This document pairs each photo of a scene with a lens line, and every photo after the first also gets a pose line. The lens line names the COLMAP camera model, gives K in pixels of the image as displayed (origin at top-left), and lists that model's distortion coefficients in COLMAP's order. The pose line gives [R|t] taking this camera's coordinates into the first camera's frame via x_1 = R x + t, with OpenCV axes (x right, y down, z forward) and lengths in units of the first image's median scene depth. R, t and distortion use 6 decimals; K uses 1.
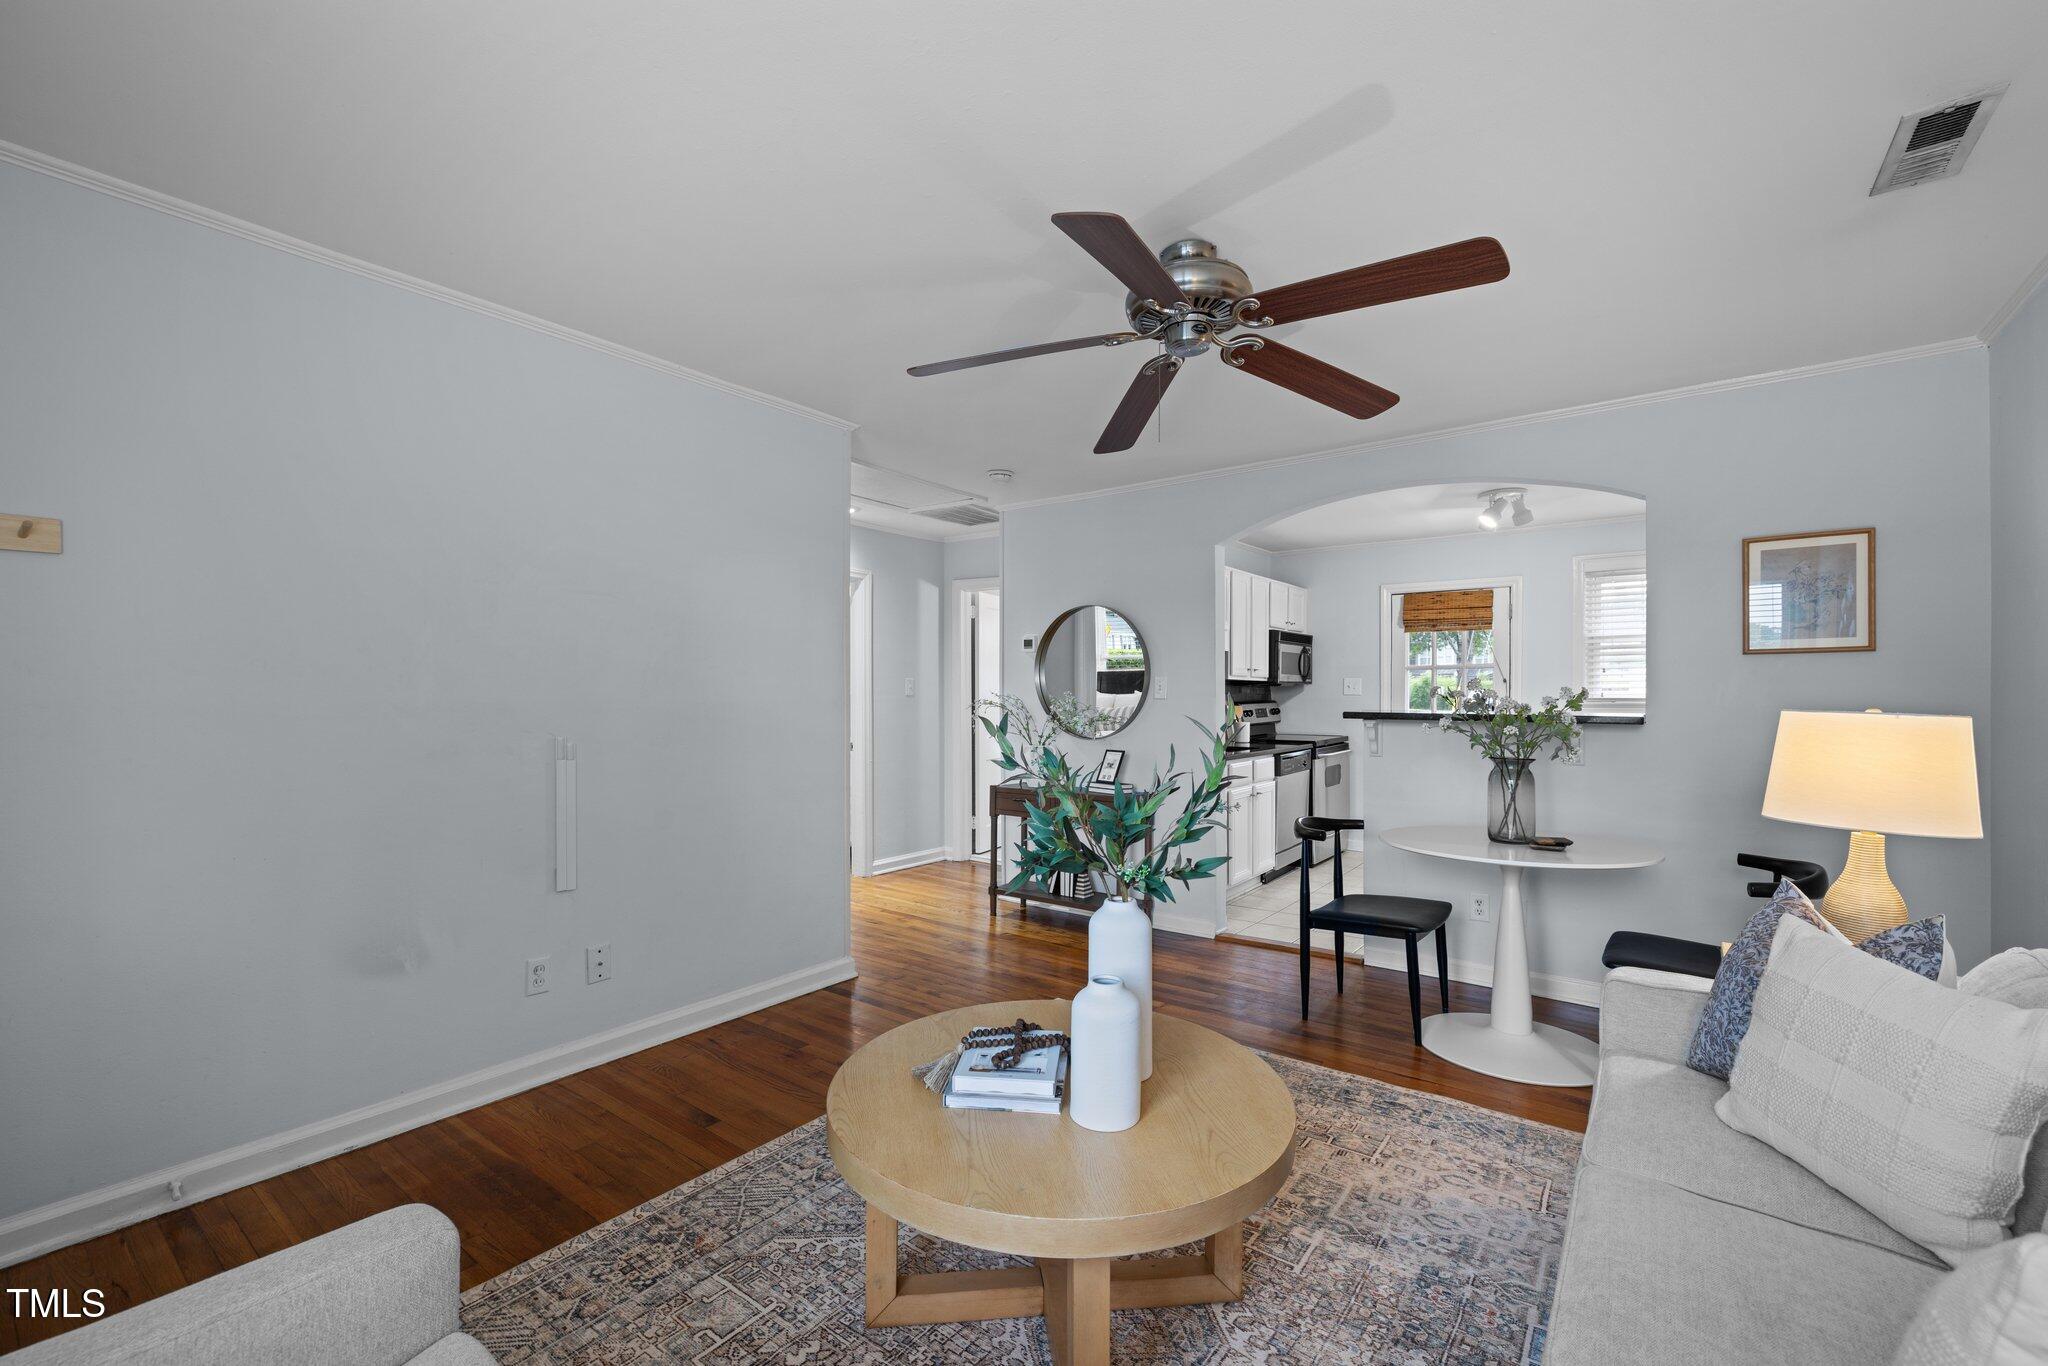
lens RADIAL K [[855.5, 0, 1006.2], [0, 855.5, 695.6], [0, 0, 1]] dist [-0.013112, 0.000047]
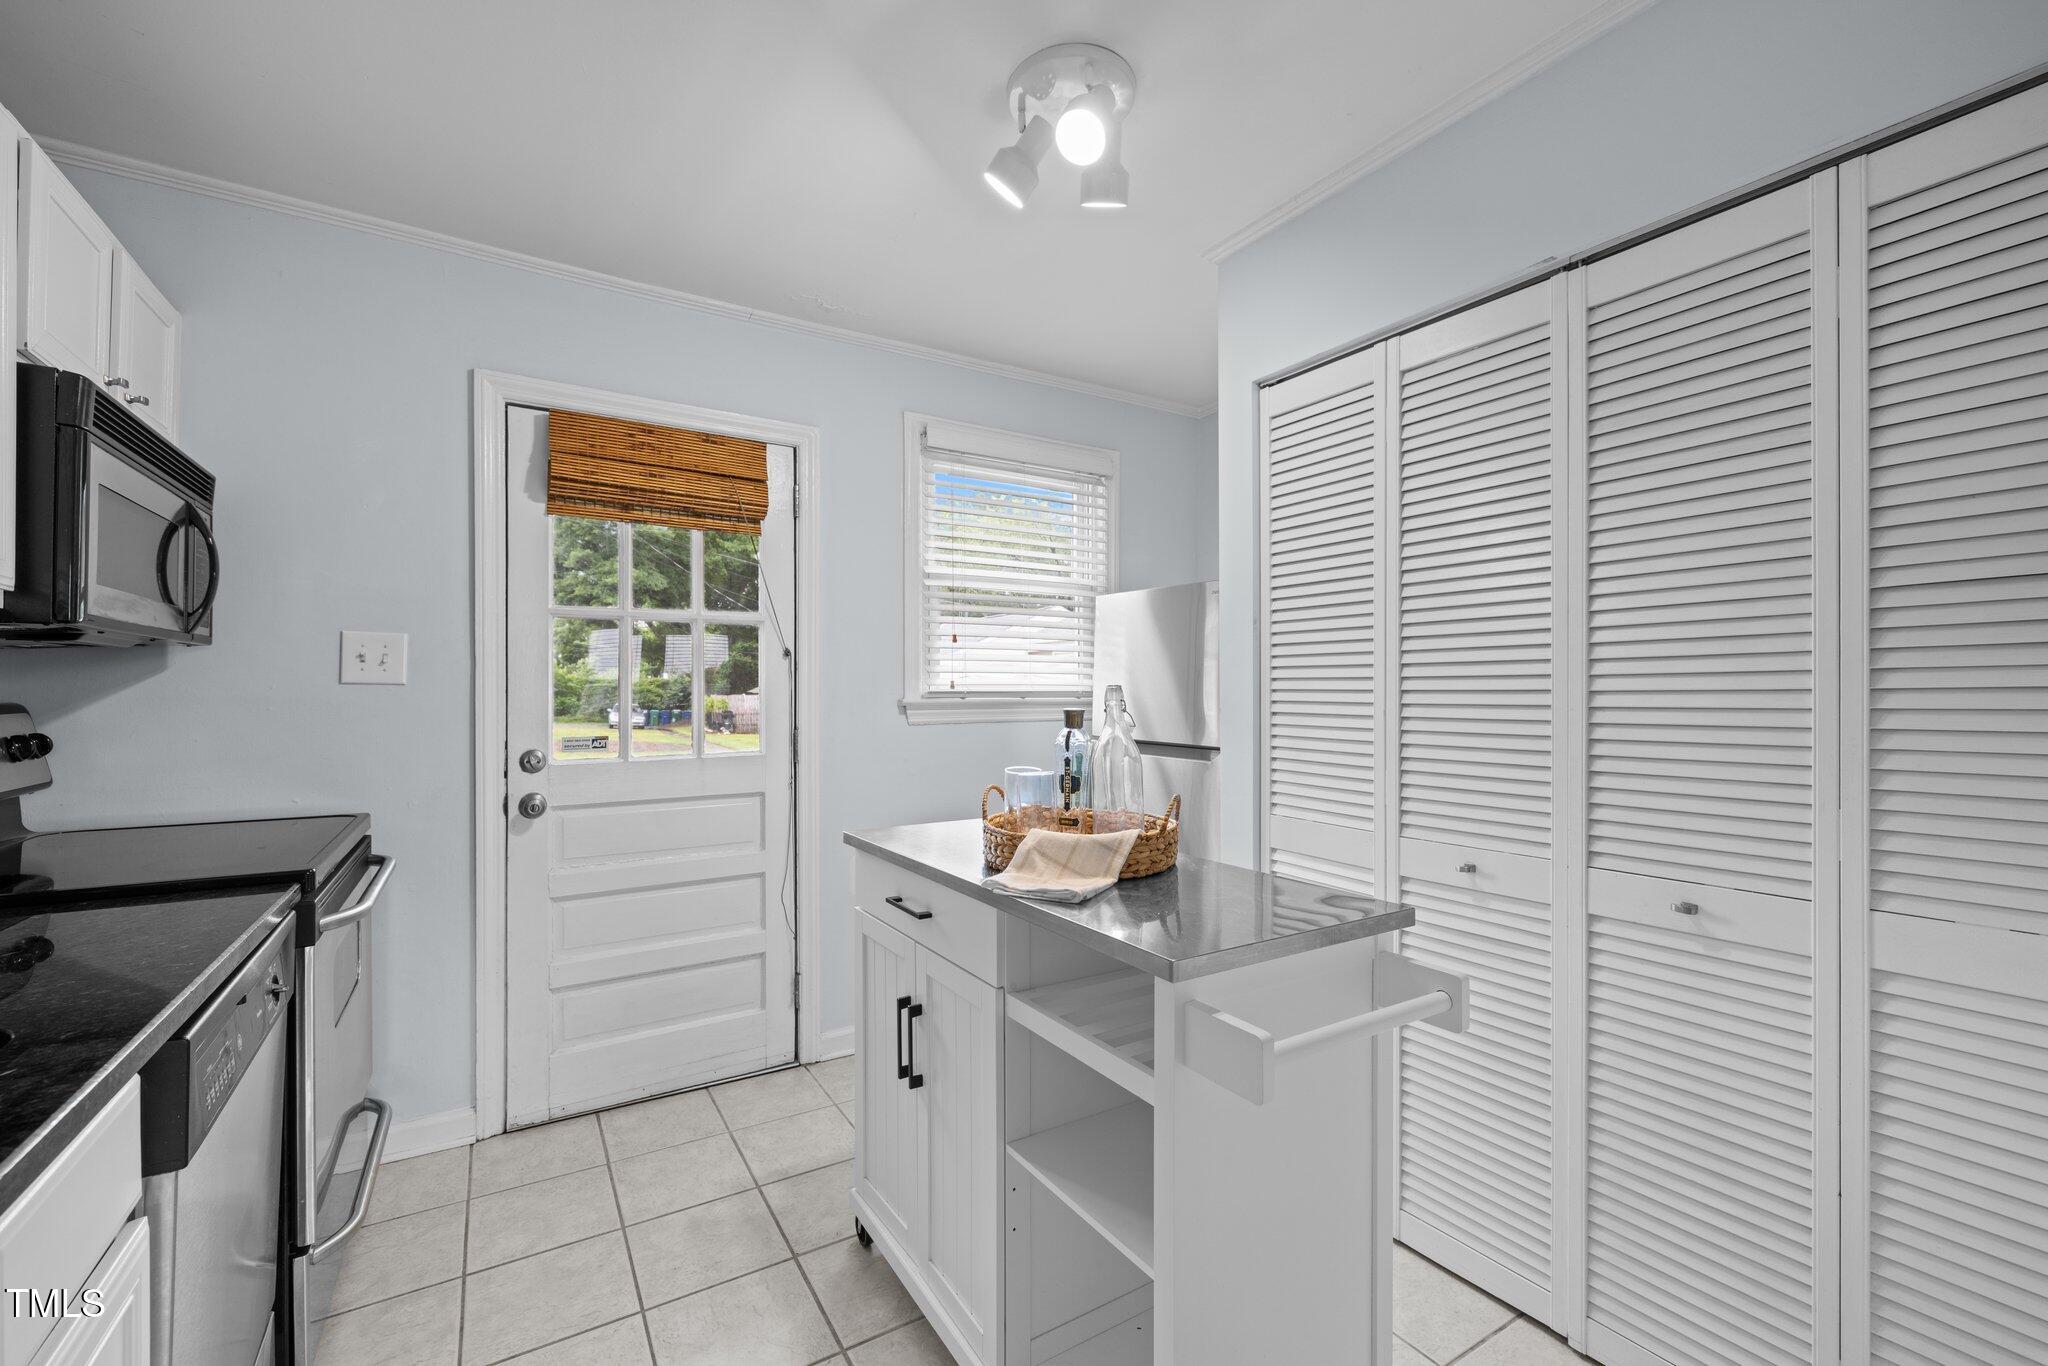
lens RADIAL K [[856.3, 0, 1025.6], [0, 856.3, 688.2], [0, 0, 1]] dist [-0.000581, -0.000060]
pose [[0.339458, 0.003817, 0.940614, 0.266607], [0.003427, 0.999980, -0.005294, 0.005305], [-0.940615, 0.005021, 0.339438, 0.951930]]
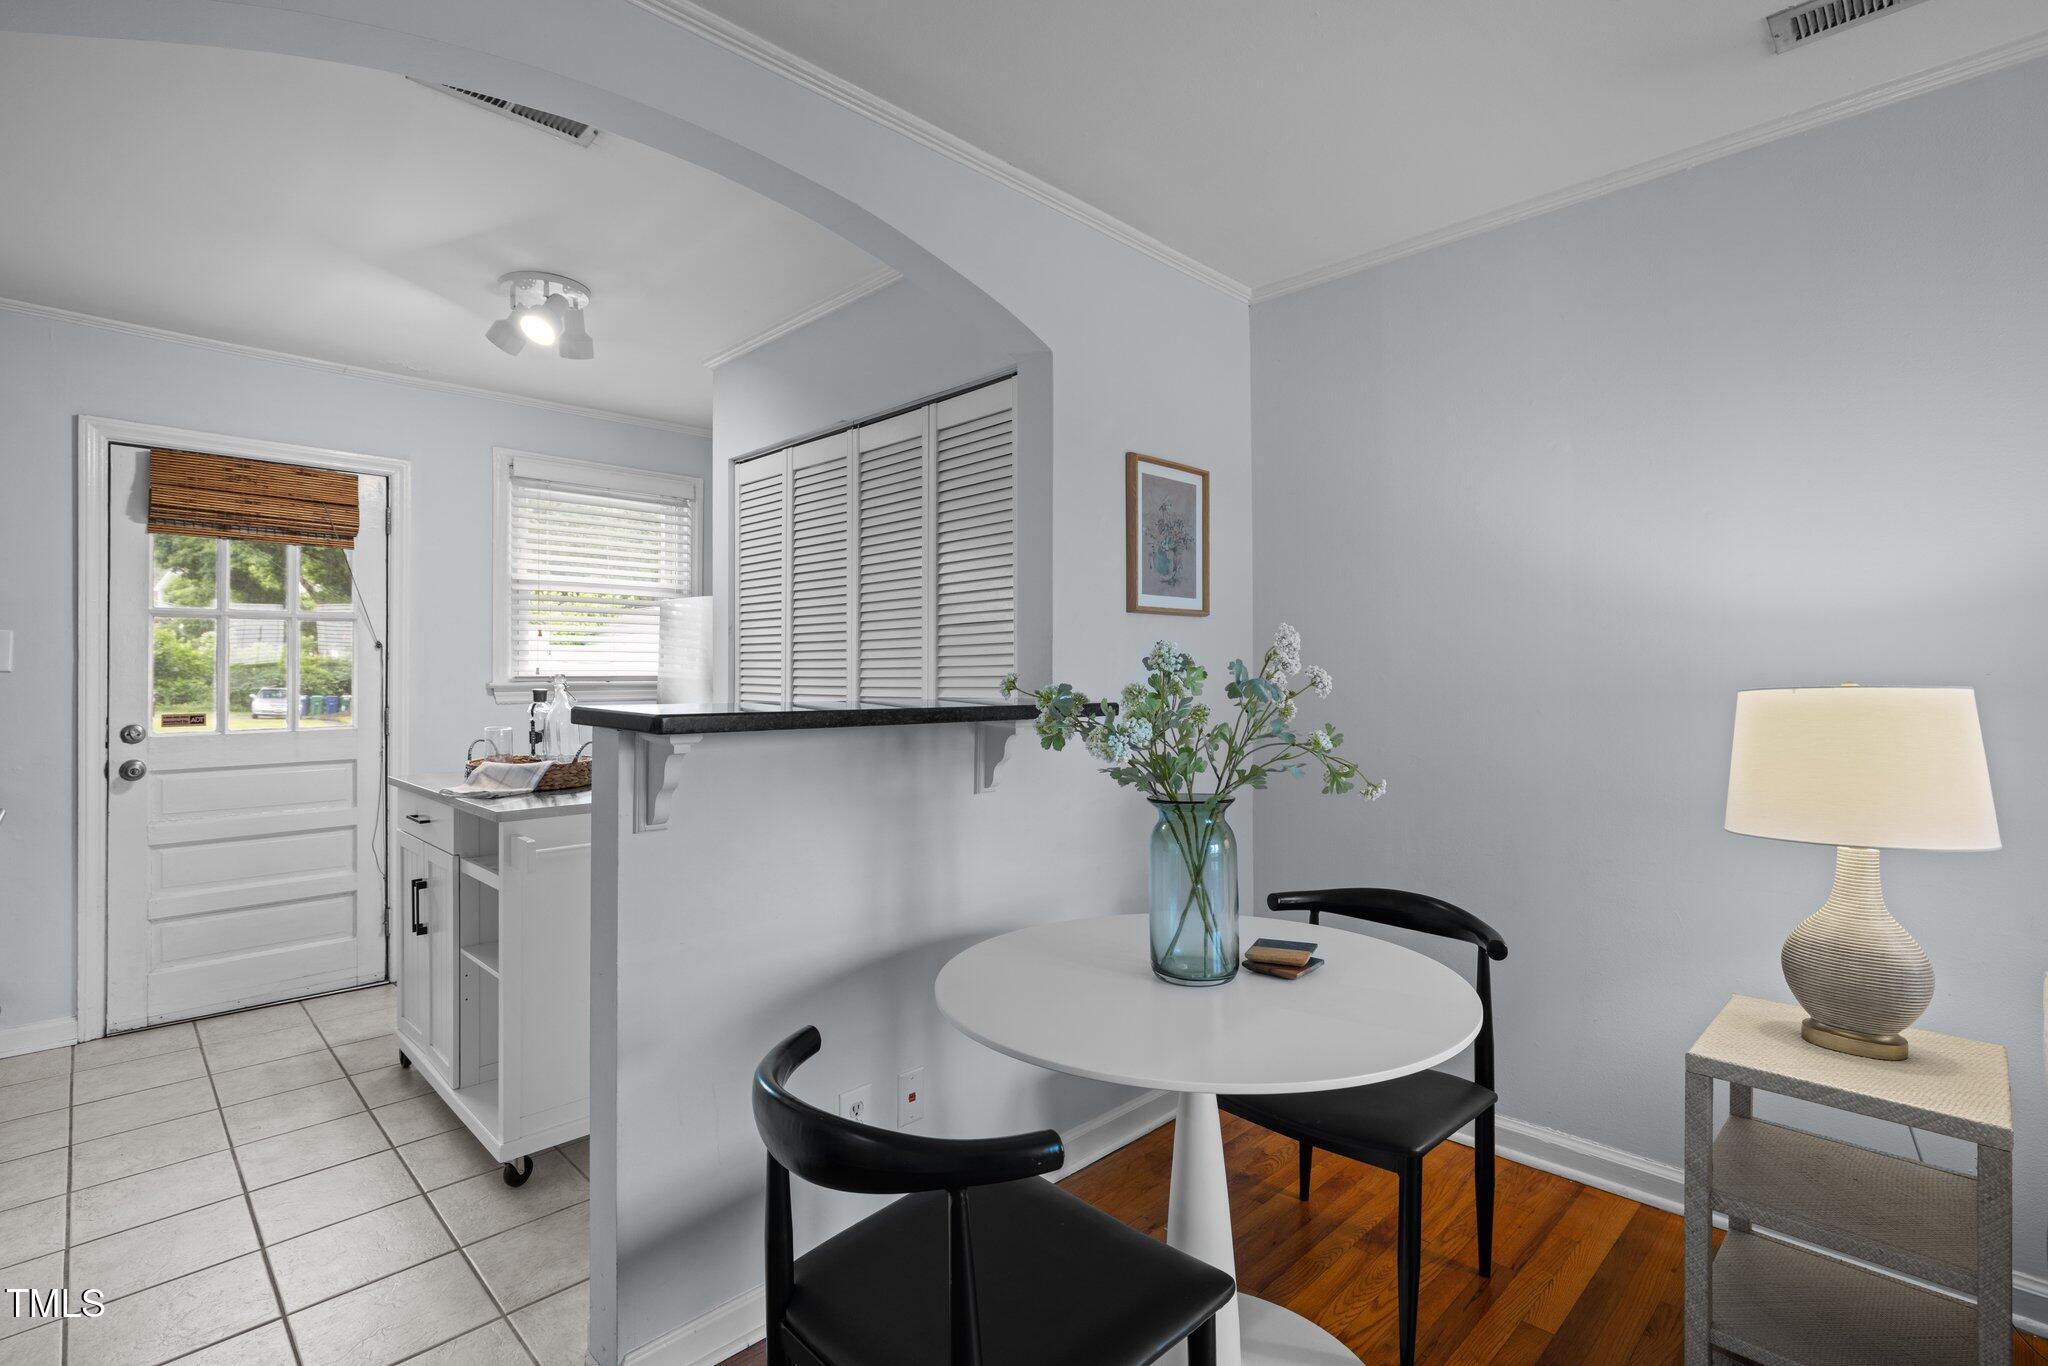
lens RADIAL K [[955.2, 0, 1018.1], [0, 955.2, 667.0], [0, 0, 1]] dist [-0.003664, 0.000559]
pose [[0.124202, 0.007141, 0.992231, 0.035245], [0.002421, 0.999969, -0.007500, 0.002921], [-0.992254, 0.003334, 0.124181, 0.671957]]
